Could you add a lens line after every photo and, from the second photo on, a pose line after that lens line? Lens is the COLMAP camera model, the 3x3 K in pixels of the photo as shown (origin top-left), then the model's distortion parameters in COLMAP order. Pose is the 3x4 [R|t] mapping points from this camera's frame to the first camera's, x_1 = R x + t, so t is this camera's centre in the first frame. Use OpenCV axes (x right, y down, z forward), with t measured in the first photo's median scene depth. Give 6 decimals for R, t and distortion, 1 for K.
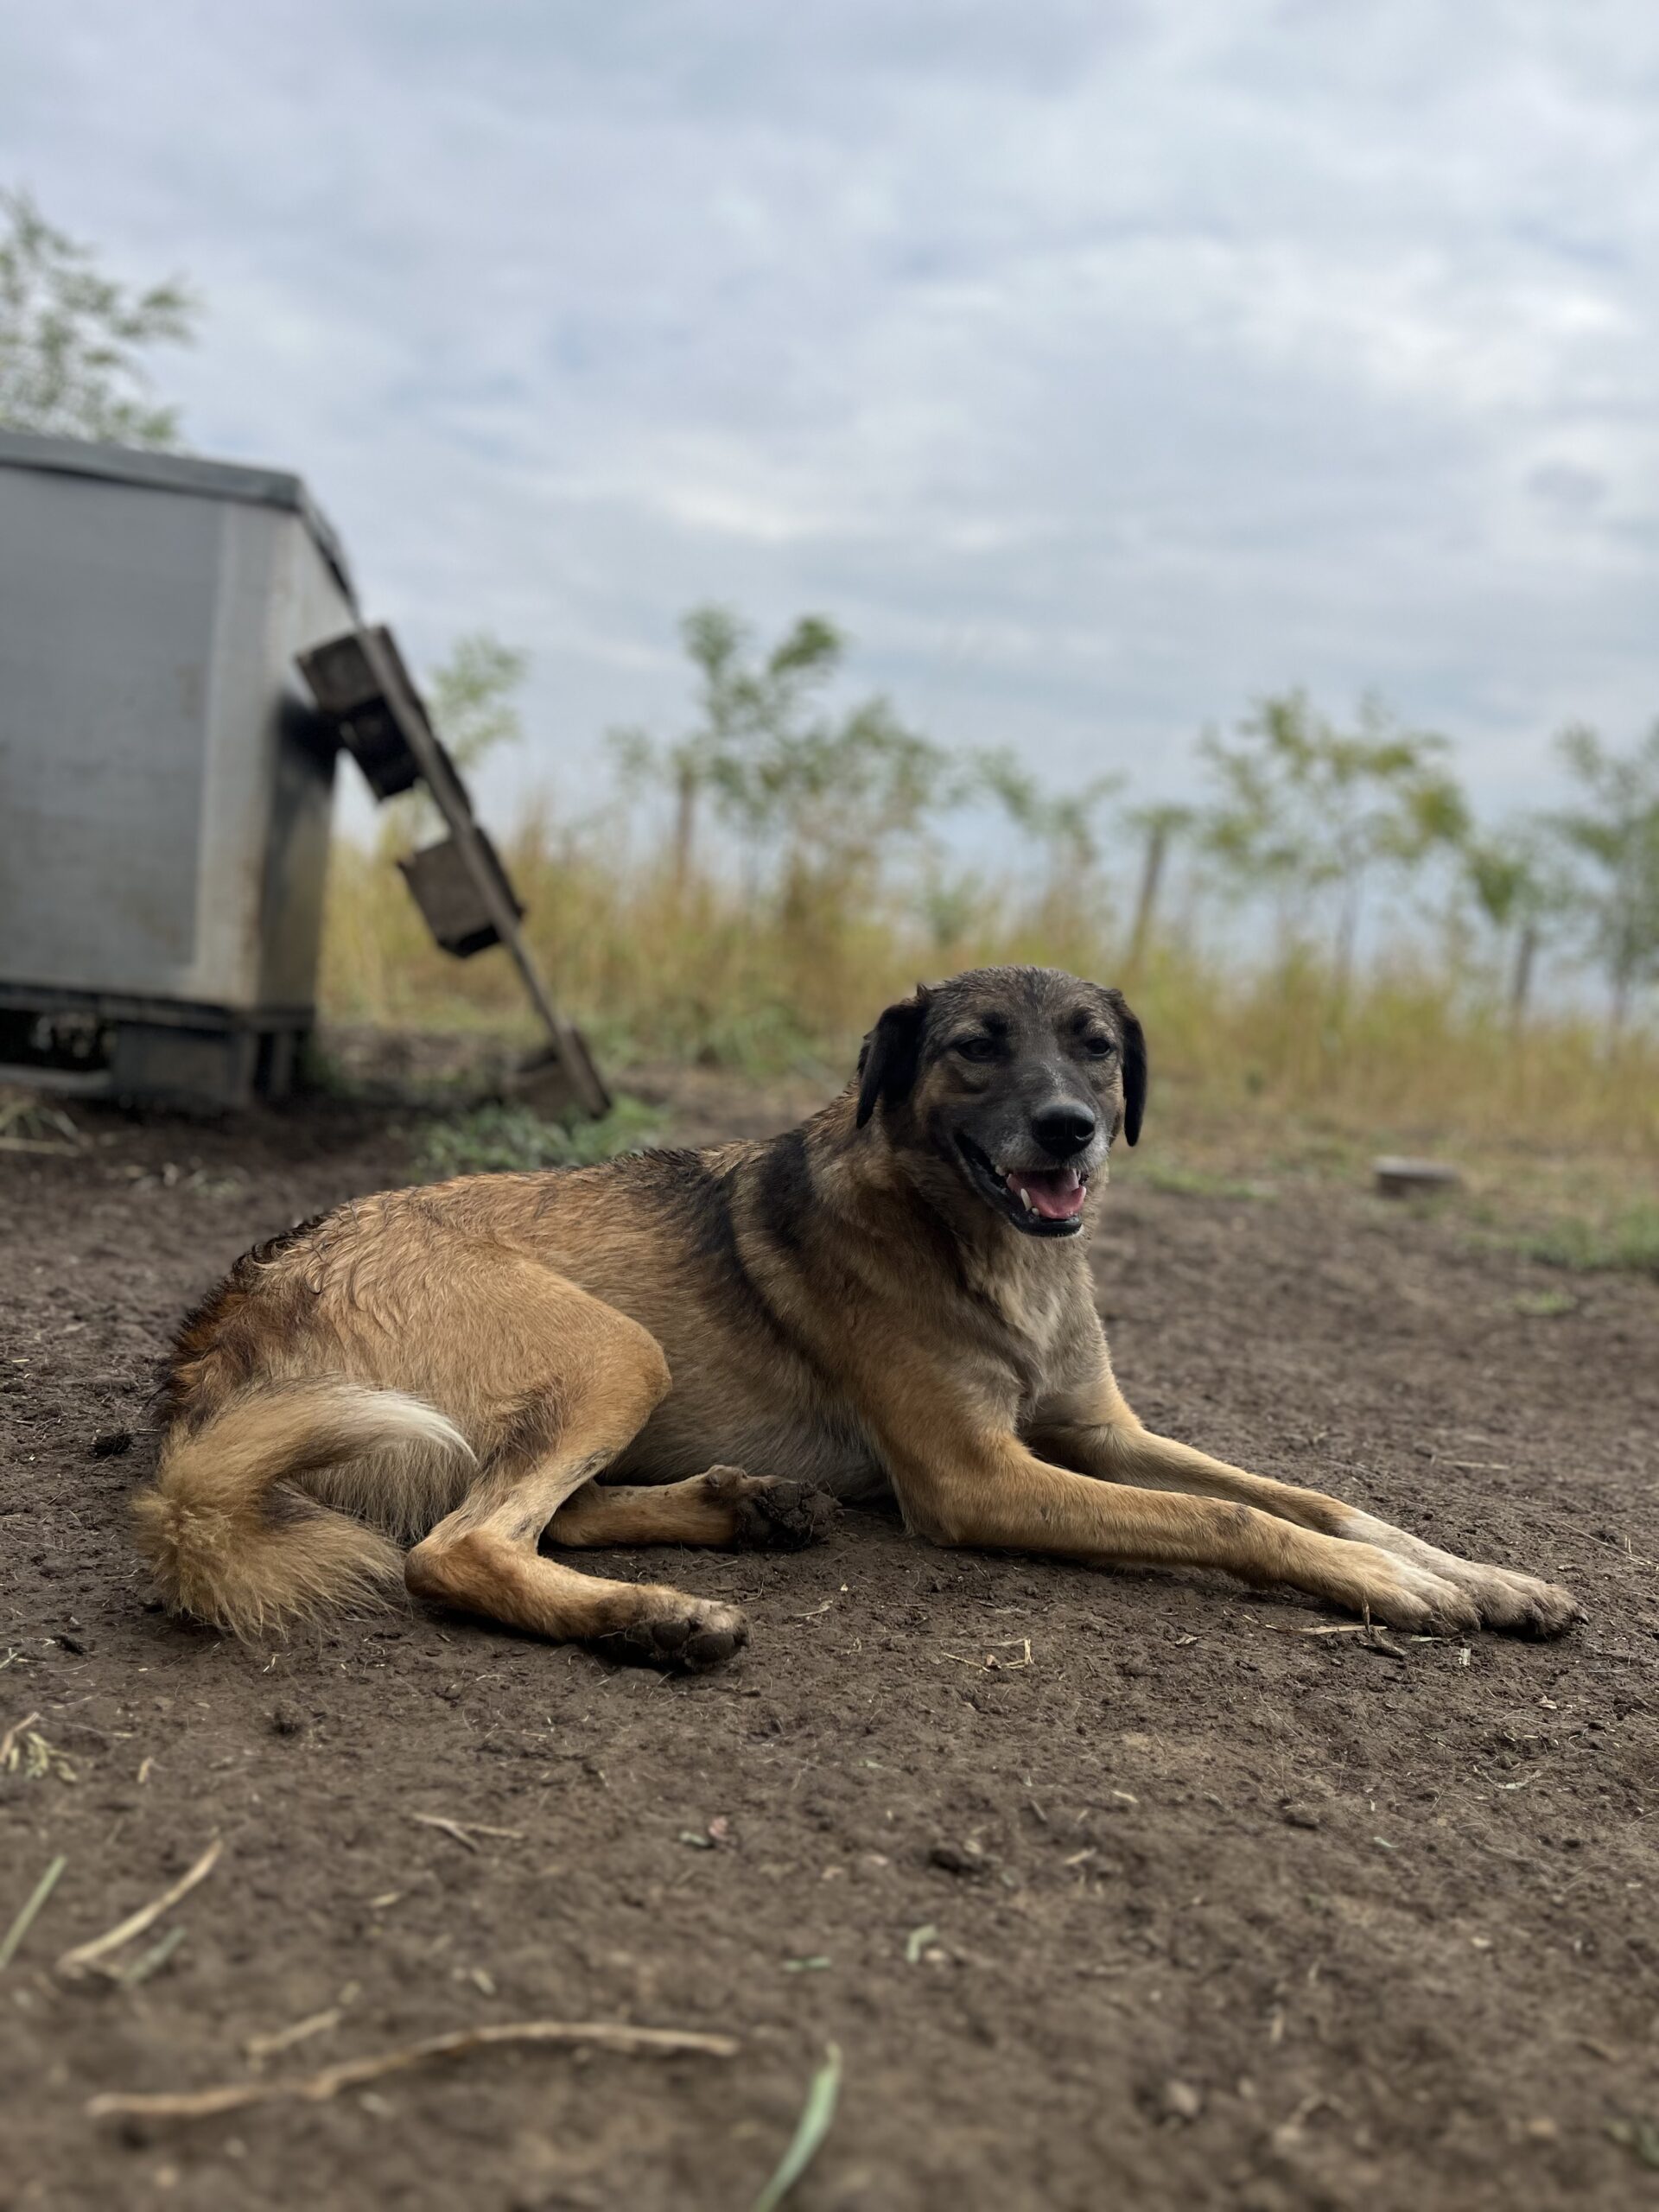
lens RADIAL K [[1677.2, 0, 834.1], [0, 1677.2, 1109.2], [0, 0, 1]] dist [0.054809, -0.082989]
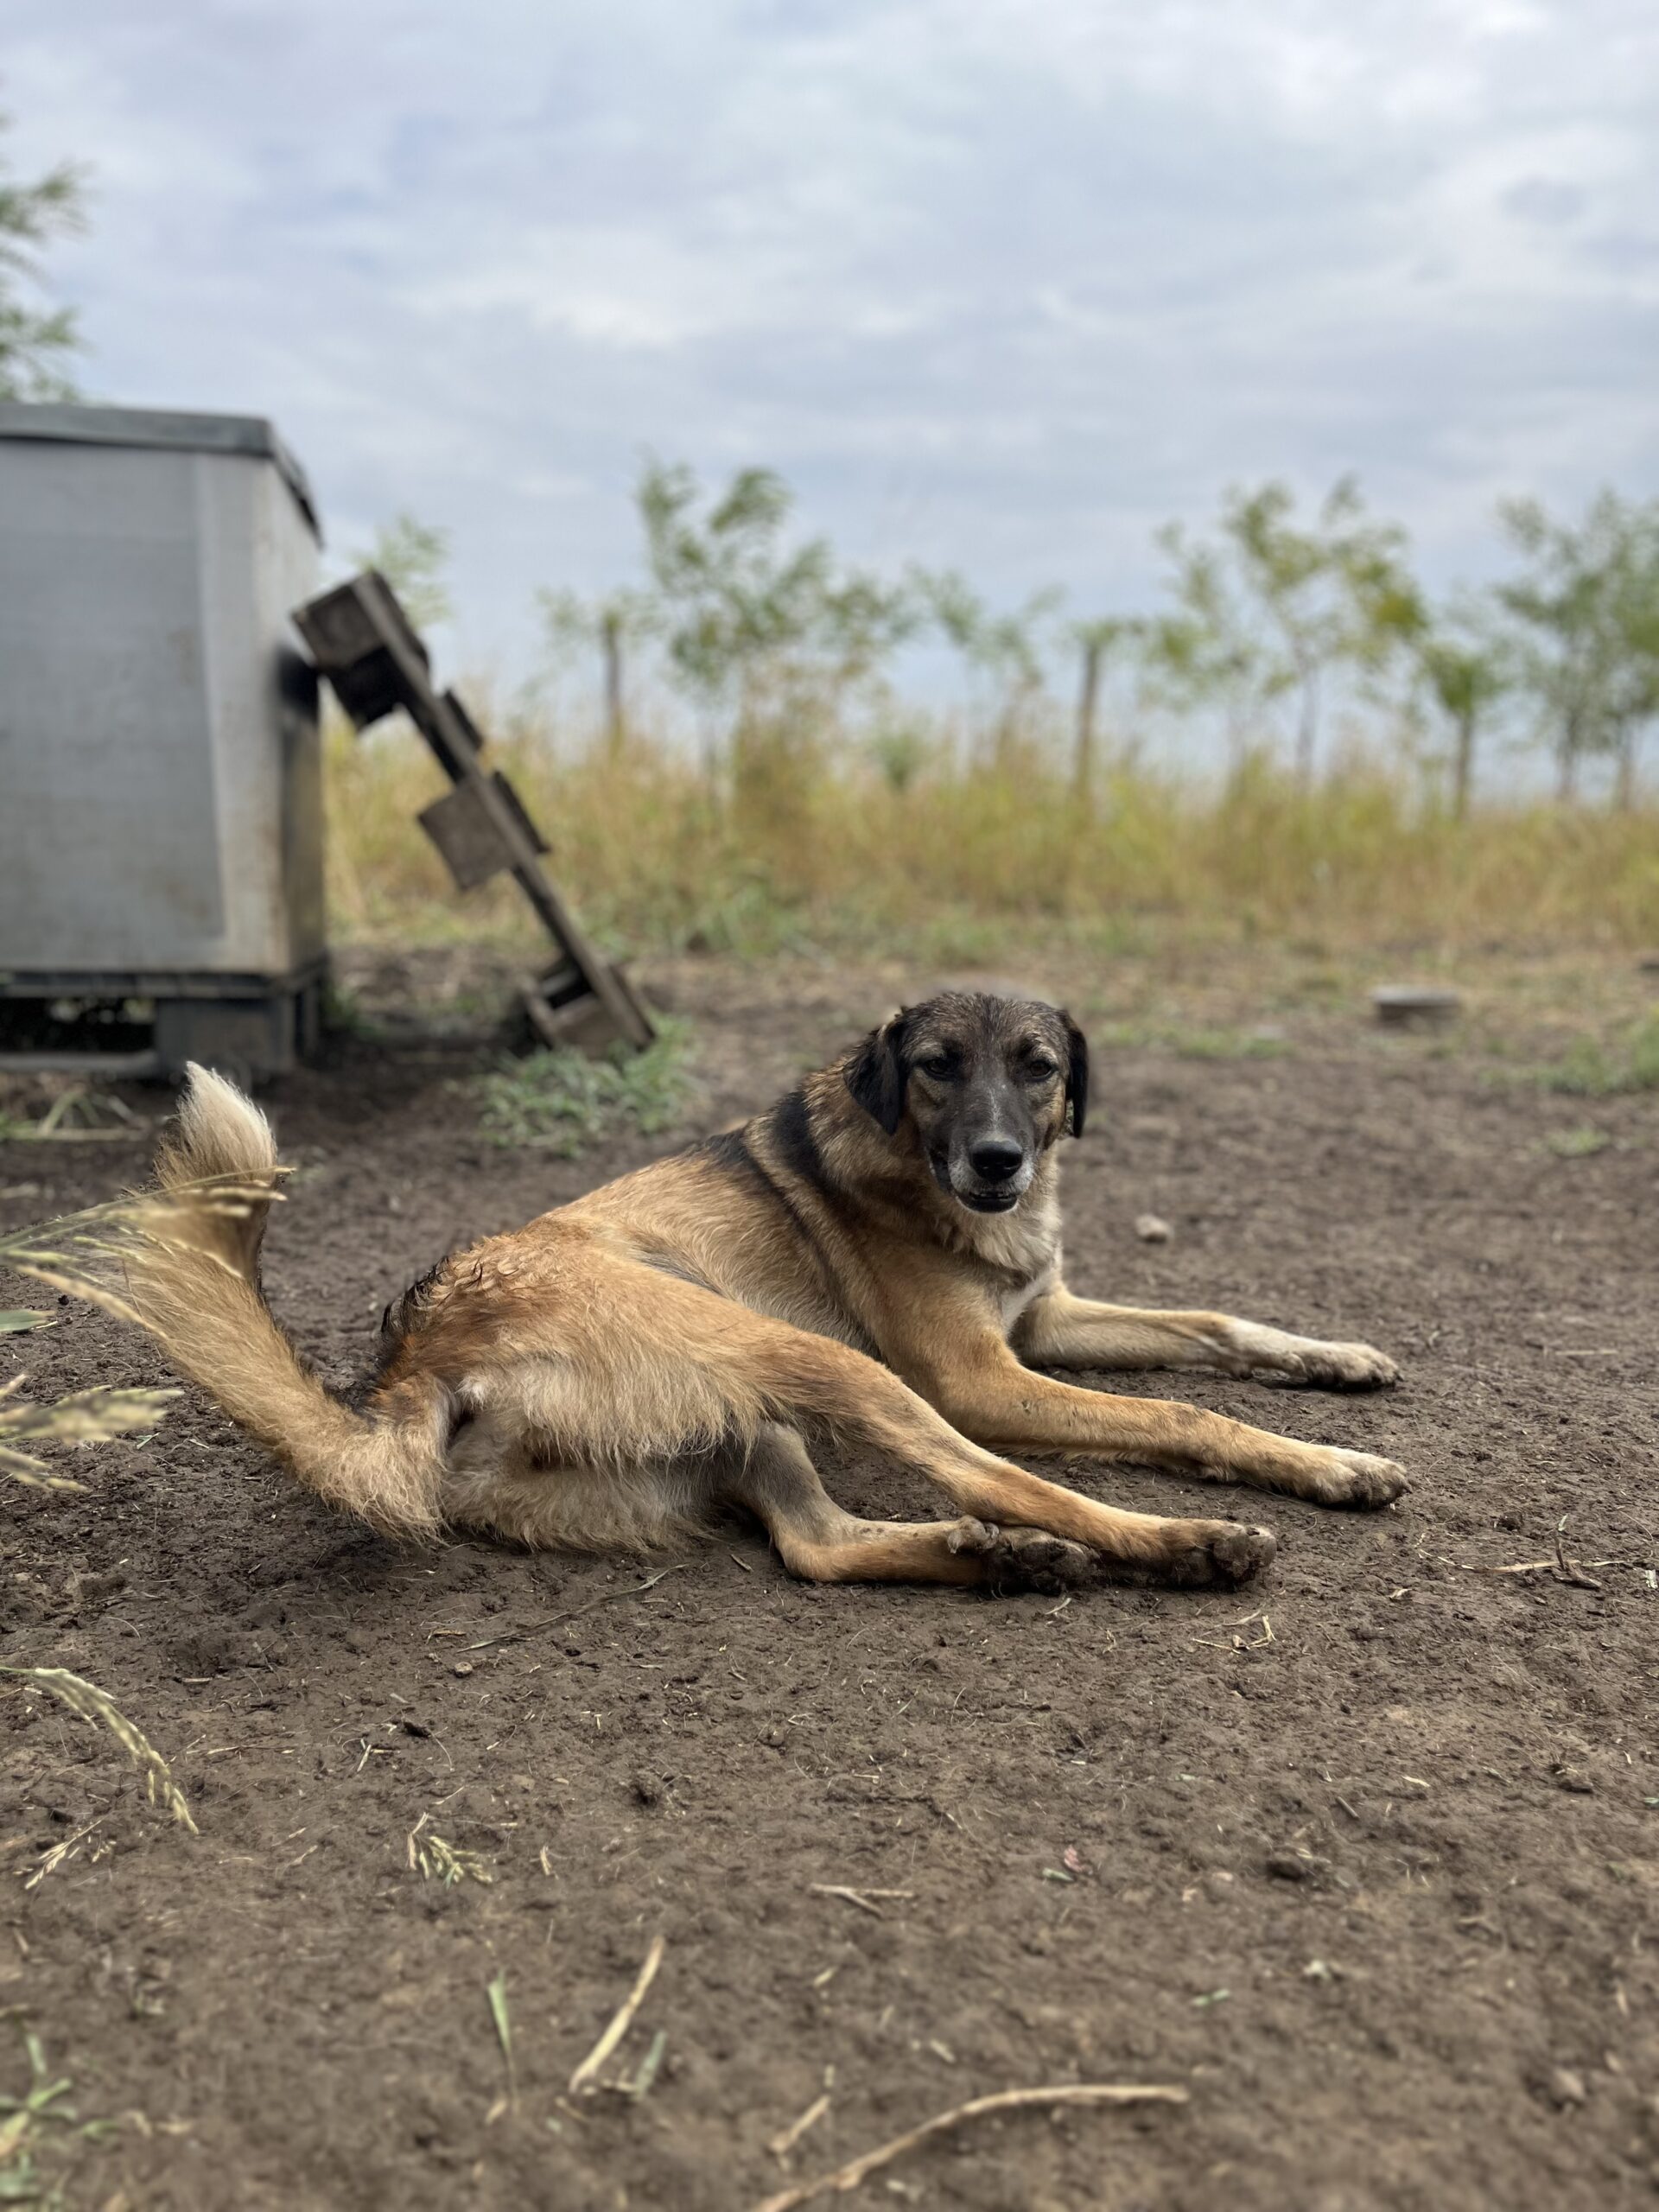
lens RADIAL K [[1677.2, 0, 825.3], [0, 1677.2, 1111.4], [0, 0, 1]] dist [0.054809, -0.082989]
pose [[0.995219, -0.095724, 0.019415, -0.168336], [0.093300, 0.990501, 0.101006, -0.152098], [-0.028900, -0.098712, 0.994696, -0.036044]]
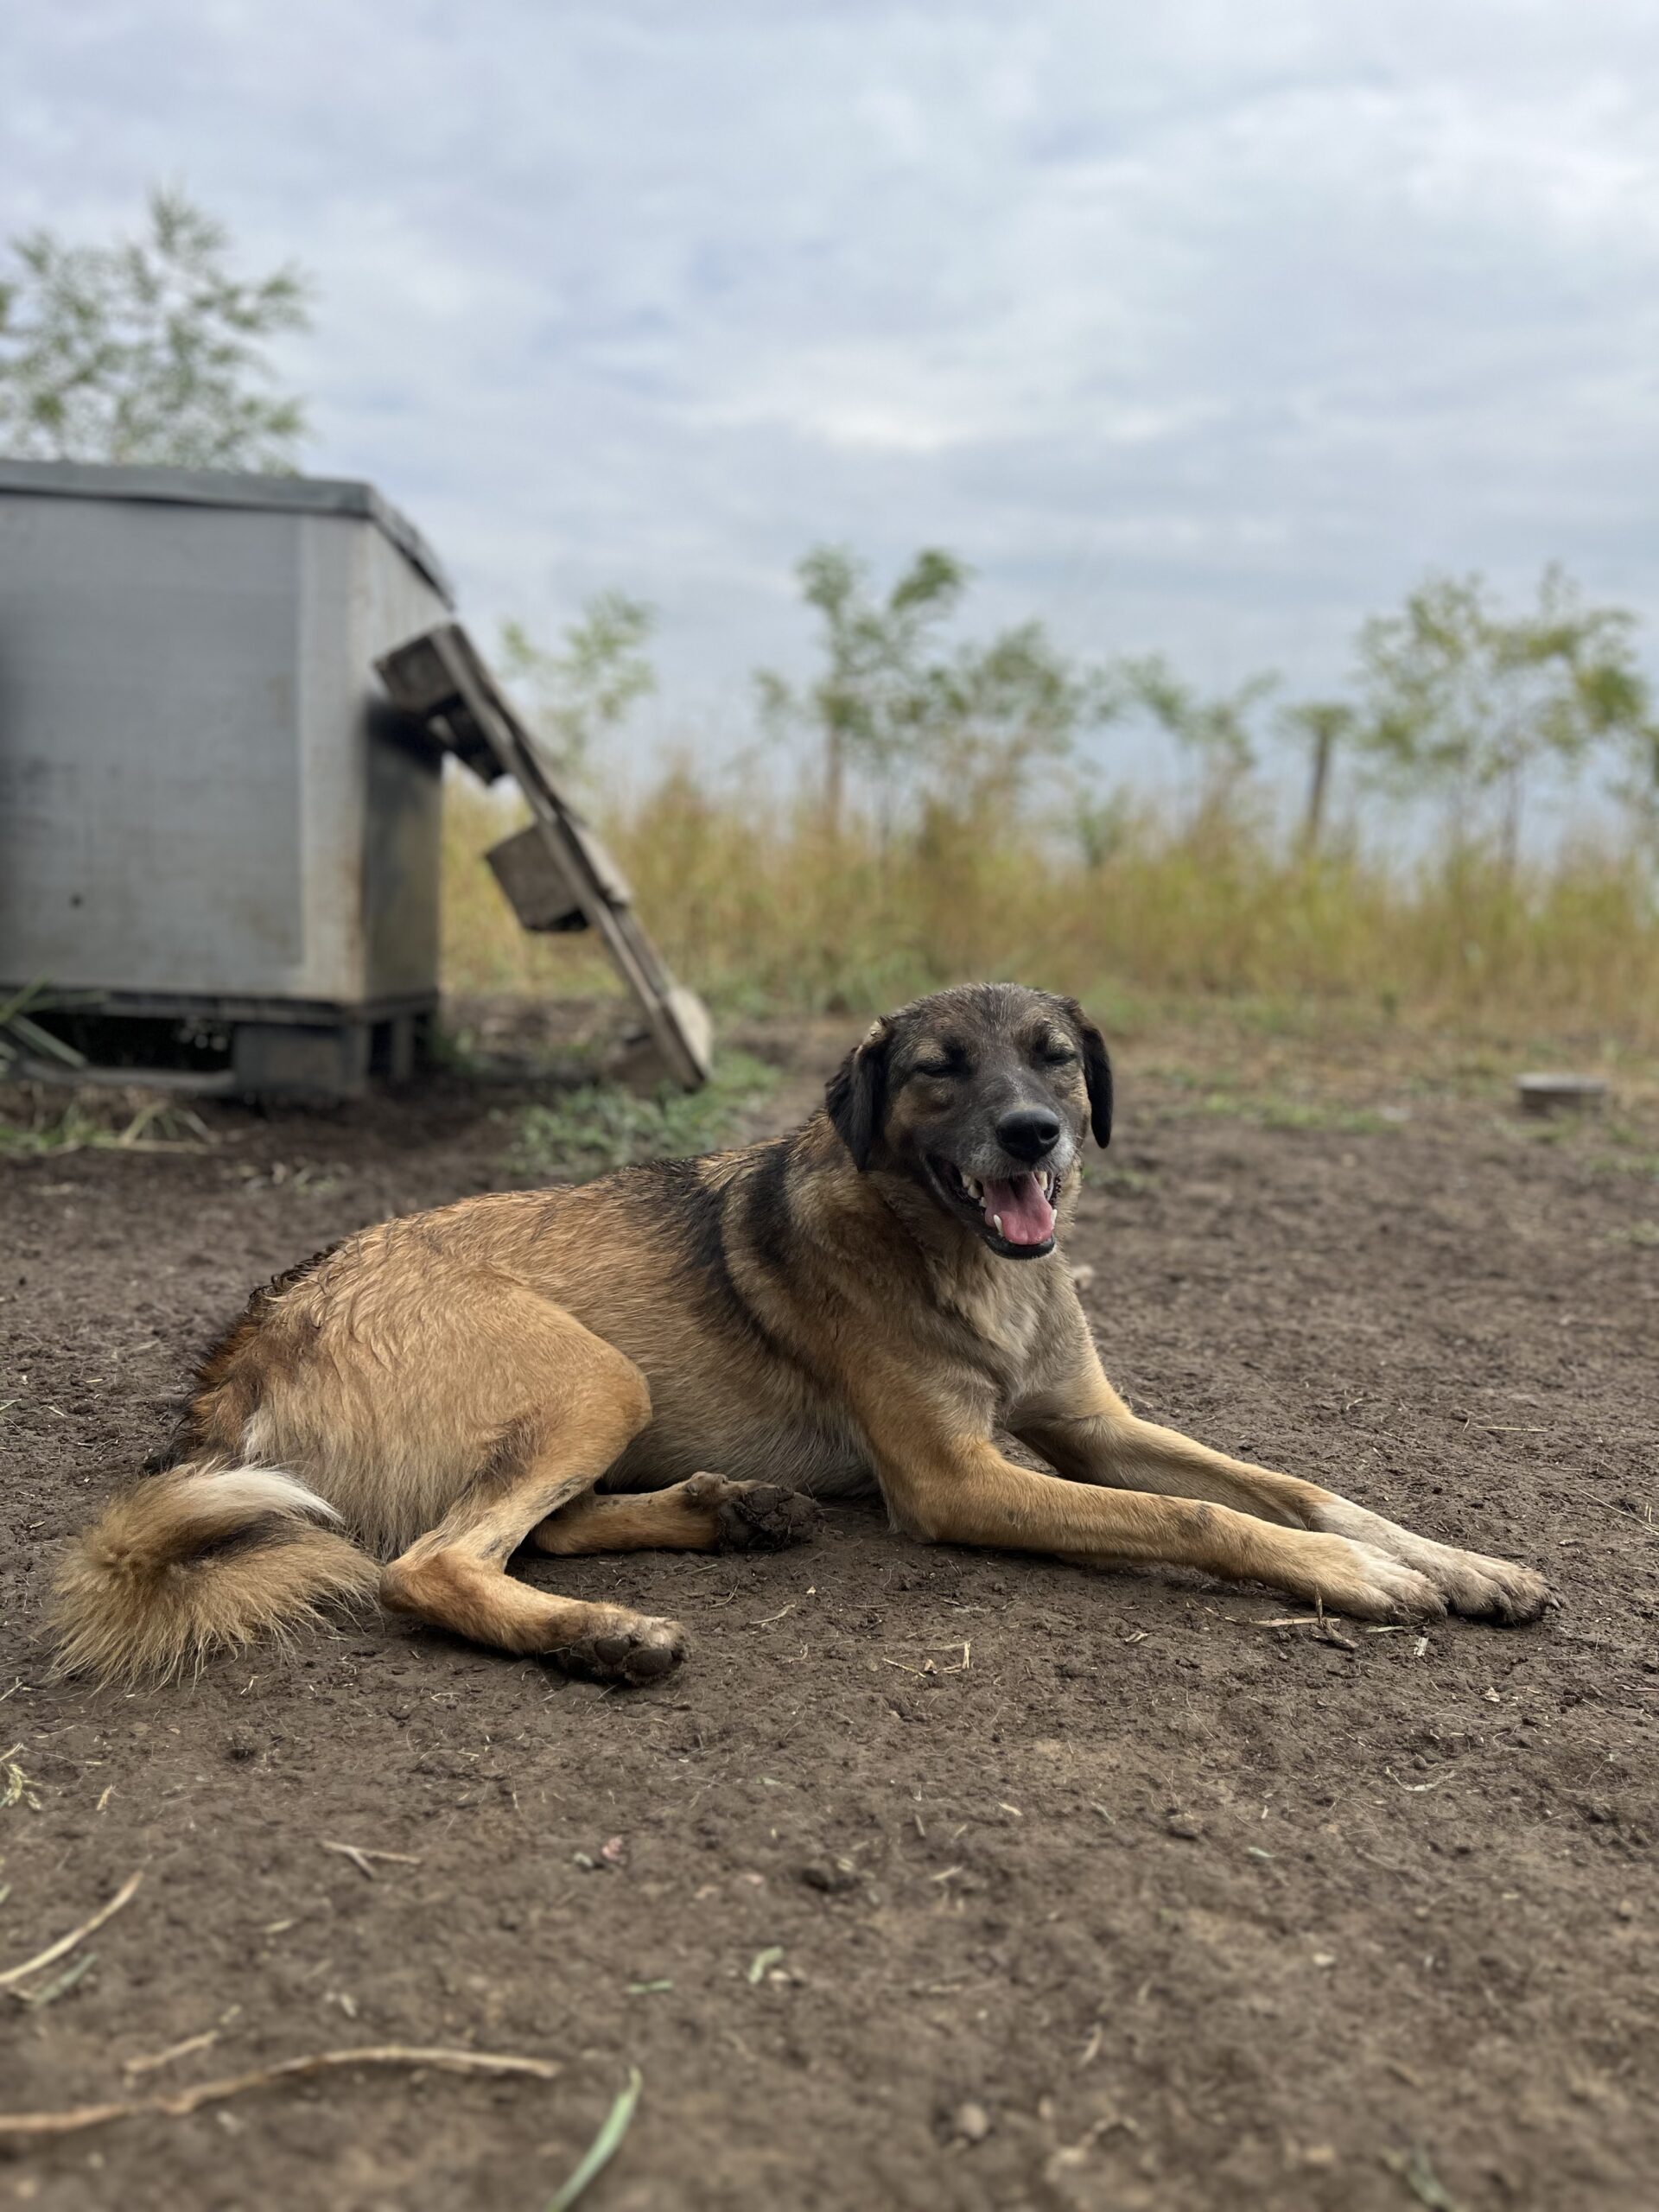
lens RADIAL K [[1677.2, 0, 839.5], [0, 1677.2, 1110.6], [0, 0, 1]] dist [0.054809, -0.082989]
pose [[0.992990, -0.049973, -0.107112, 0.177338], [0.054872, 0.997555, 0.043290, -0.067450], [0.104687, -0.048864, 0.993304, -0.025735]]
